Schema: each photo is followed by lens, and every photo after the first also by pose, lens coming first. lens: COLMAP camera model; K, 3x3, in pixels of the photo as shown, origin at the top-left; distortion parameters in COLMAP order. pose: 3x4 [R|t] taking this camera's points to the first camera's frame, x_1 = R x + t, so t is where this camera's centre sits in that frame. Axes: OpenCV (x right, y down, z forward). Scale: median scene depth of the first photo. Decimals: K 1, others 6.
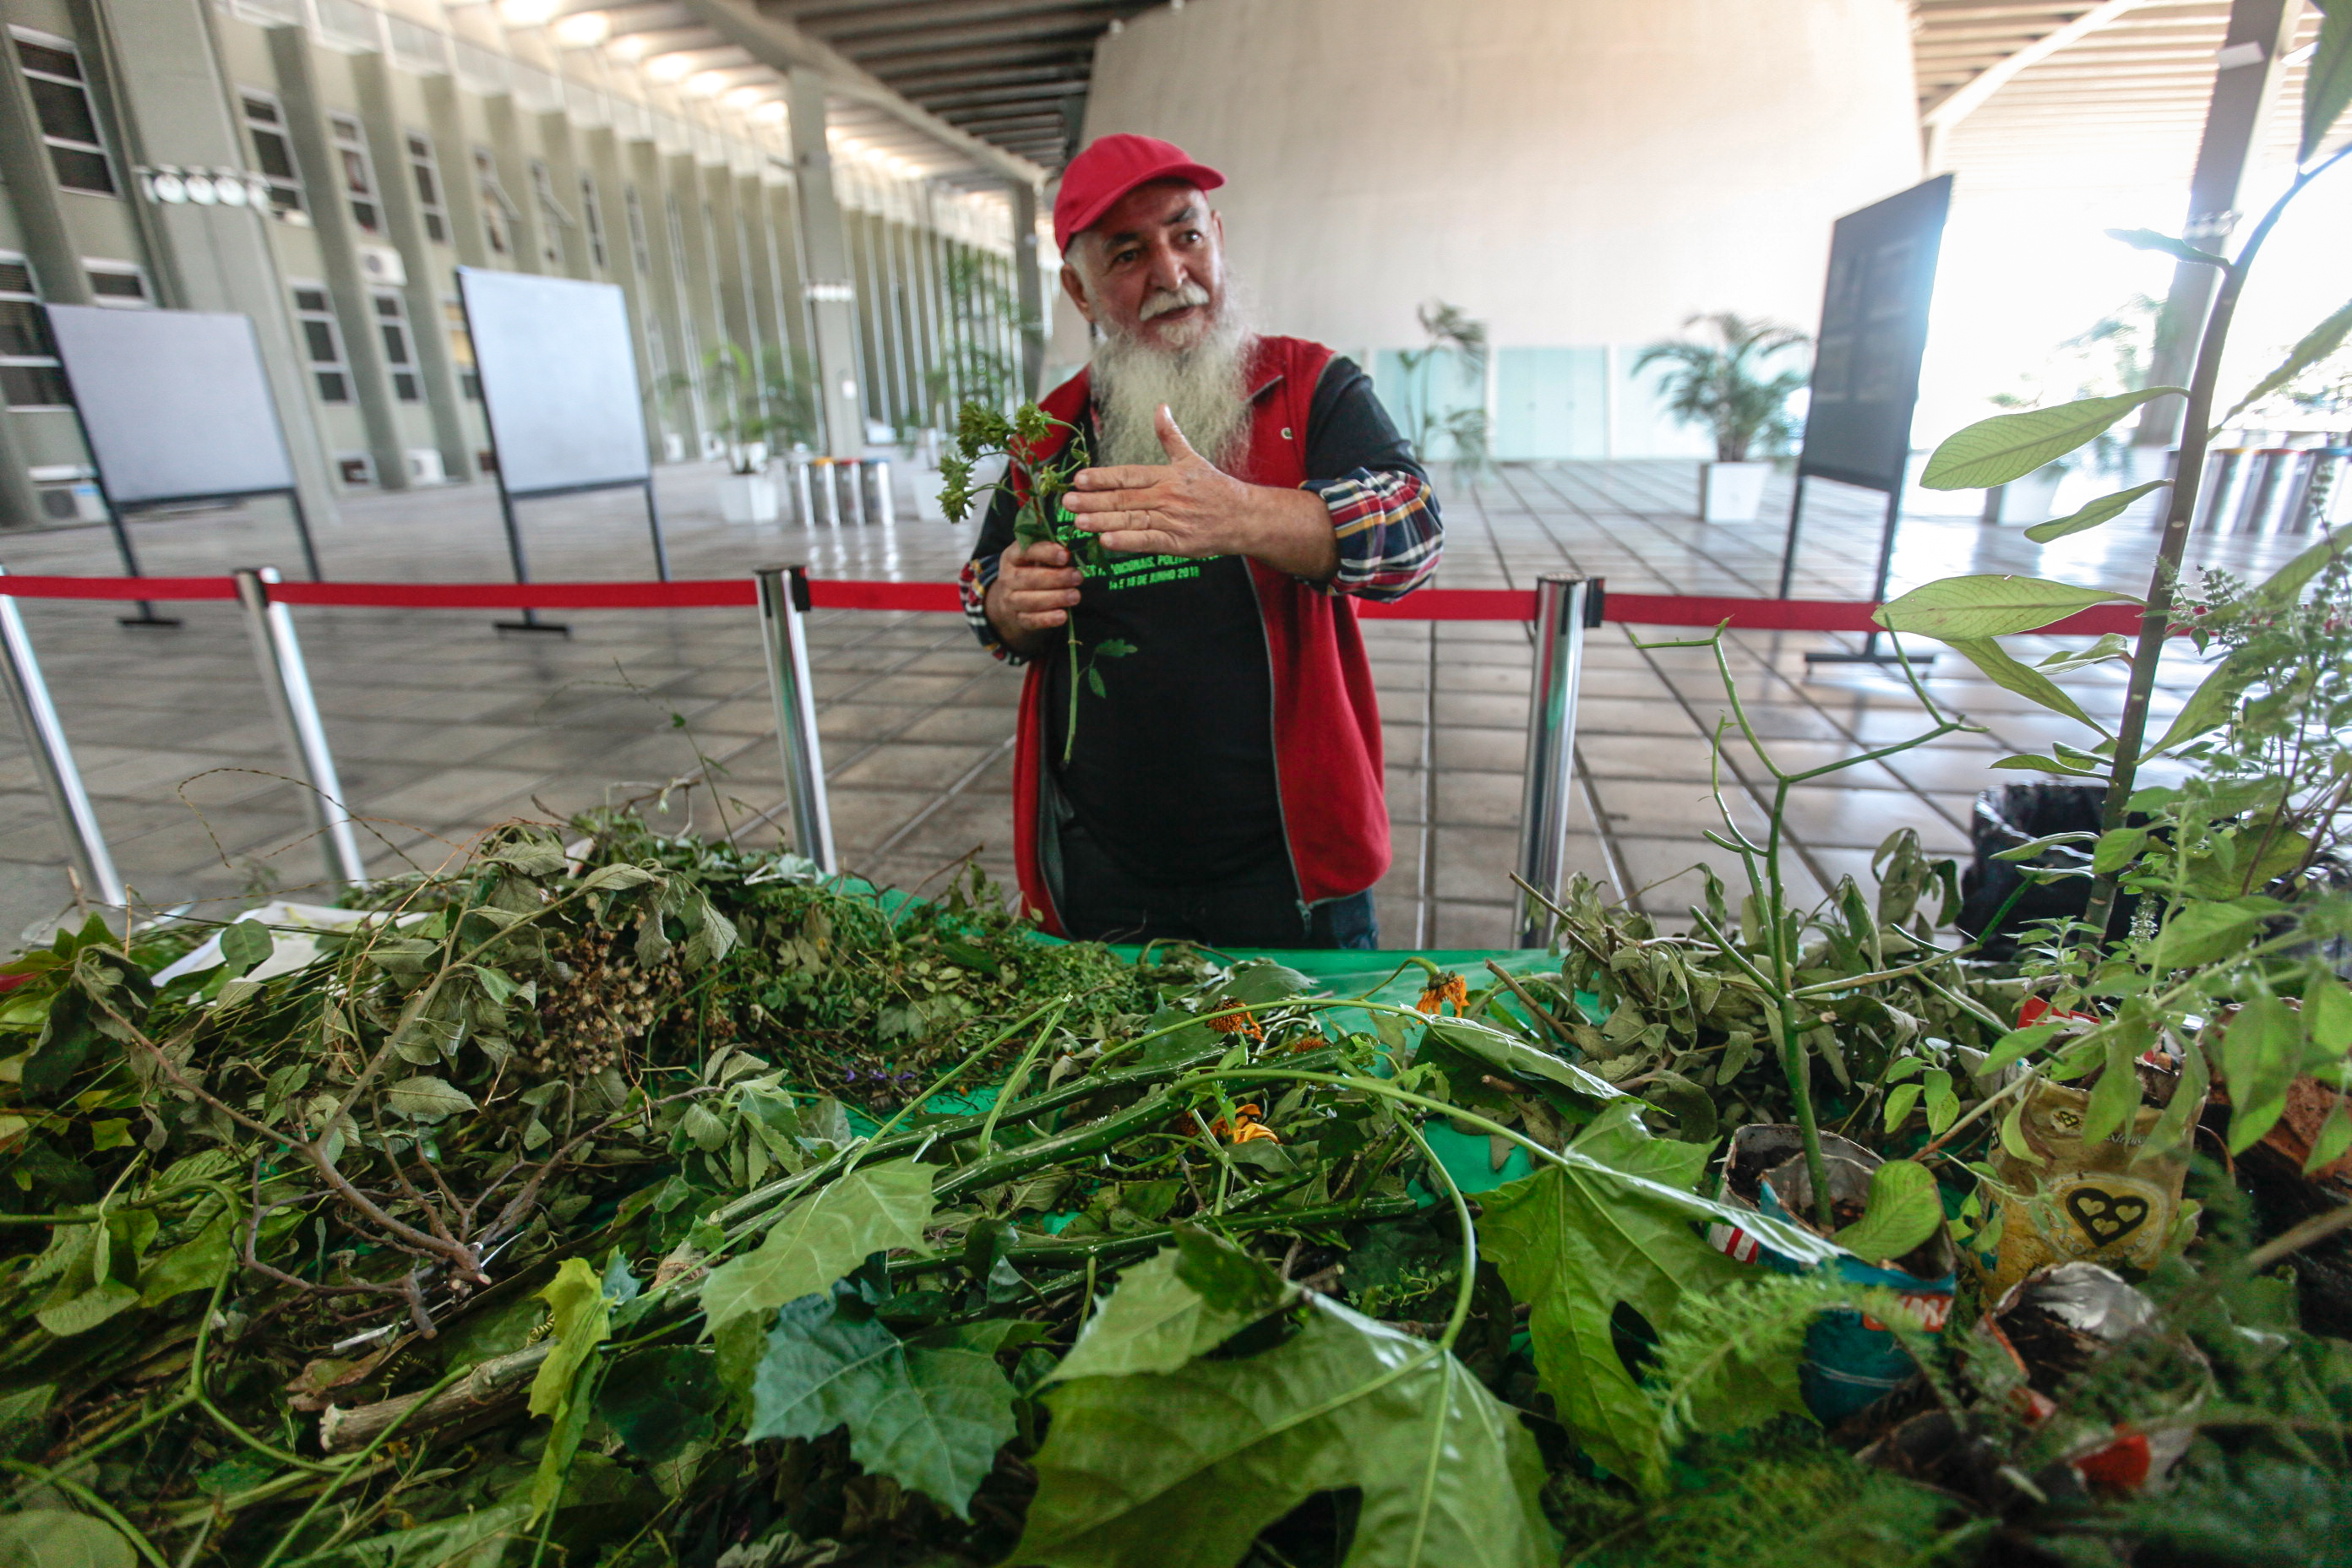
lens RADIAL K [[1075.7, 0, 1176.0], [0, 1075.7, 784.0], [0, 0, 1]] dist [-0.016479, 0.000258]
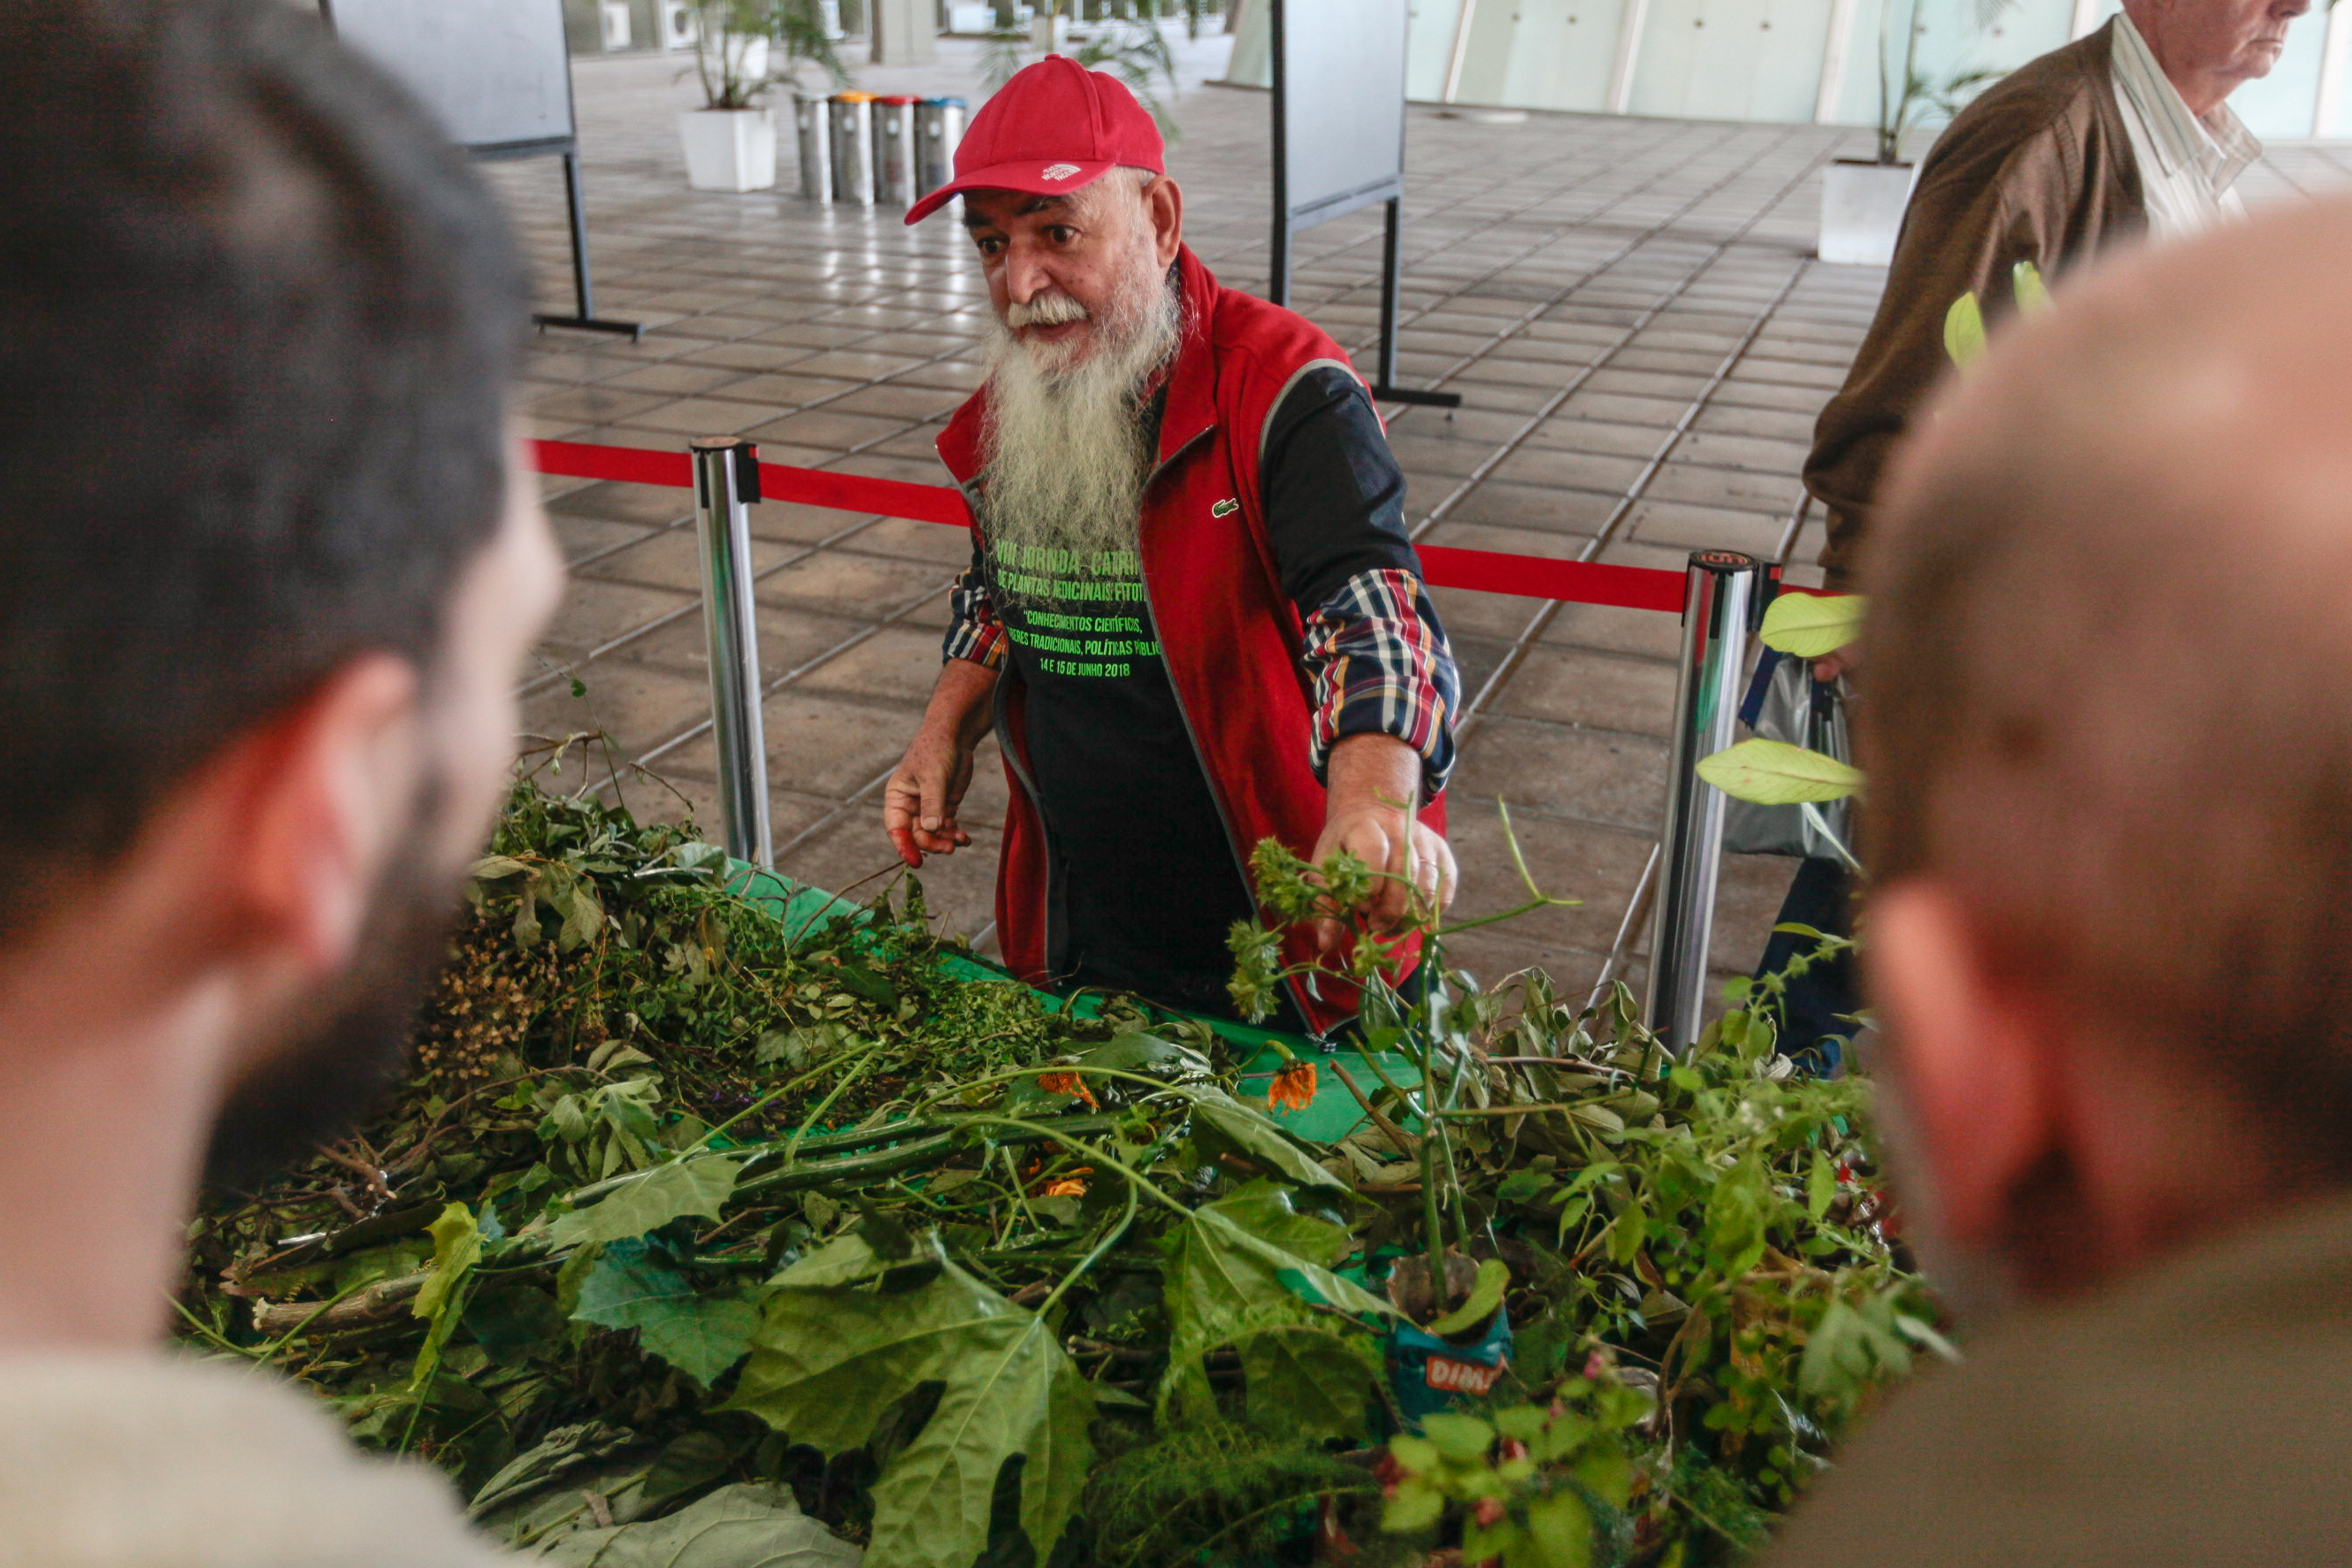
lens RADIAL K [[1954.6, 0, 1176.0], [0, 1954.6, 784.0], [0, 0, 1]] dist [0.051285, 0.002855]
pose [[0.985675, 0.096903, -0.138037, 0.296990], [-0.088223, 0.993799, 0.067684, -0.152277], [0.143739, -0.054537, 0.988112, -0.625789]]
